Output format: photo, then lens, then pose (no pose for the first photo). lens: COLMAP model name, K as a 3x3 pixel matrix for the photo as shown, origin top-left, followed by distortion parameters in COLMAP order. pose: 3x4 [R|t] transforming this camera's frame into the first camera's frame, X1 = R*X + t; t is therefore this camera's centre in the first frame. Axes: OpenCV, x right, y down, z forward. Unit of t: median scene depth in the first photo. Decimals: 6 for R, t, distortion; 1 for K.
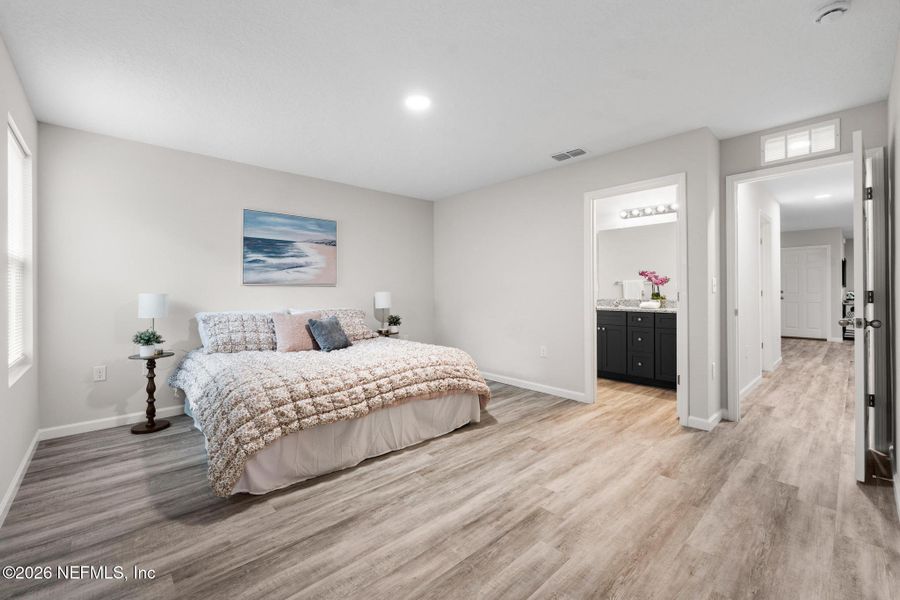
lens RADIAL K [[367.4, 0, 427.5], [0, 367.4, 291.5], [0, 0, 1]] dist [0.003957, 0.001901]
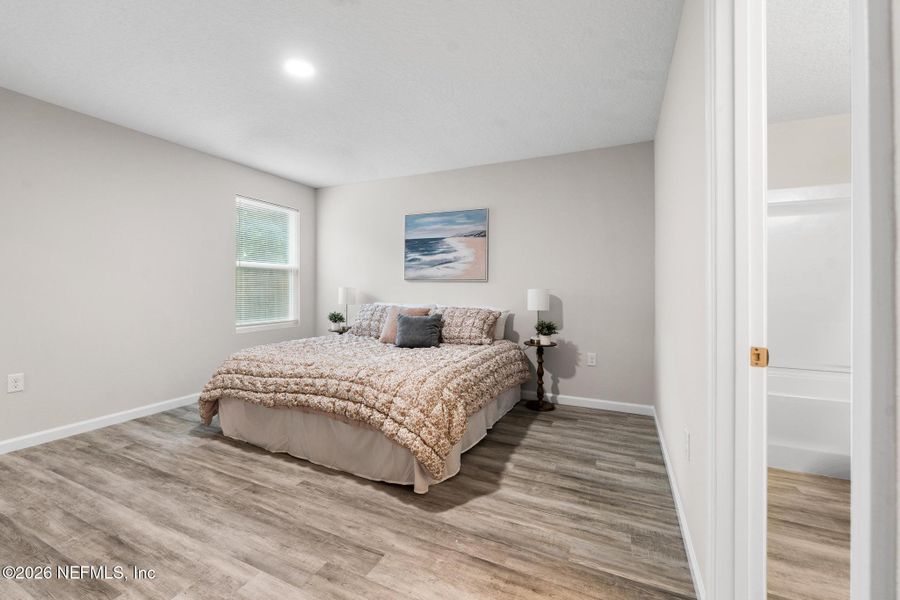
lens RADIAL K [[365.7, 0, 442.0], [0, 365.7, 283.2], [0, 0, 1]] dist [0.001953, 0.000498]
pose [[0.415993, -0.002682, -0.909364, 0.693342], [-0.010986, 0.999908, -0.007974, -0.003417], [0.909302, 0.013308, 0.415925, 0.728187]]
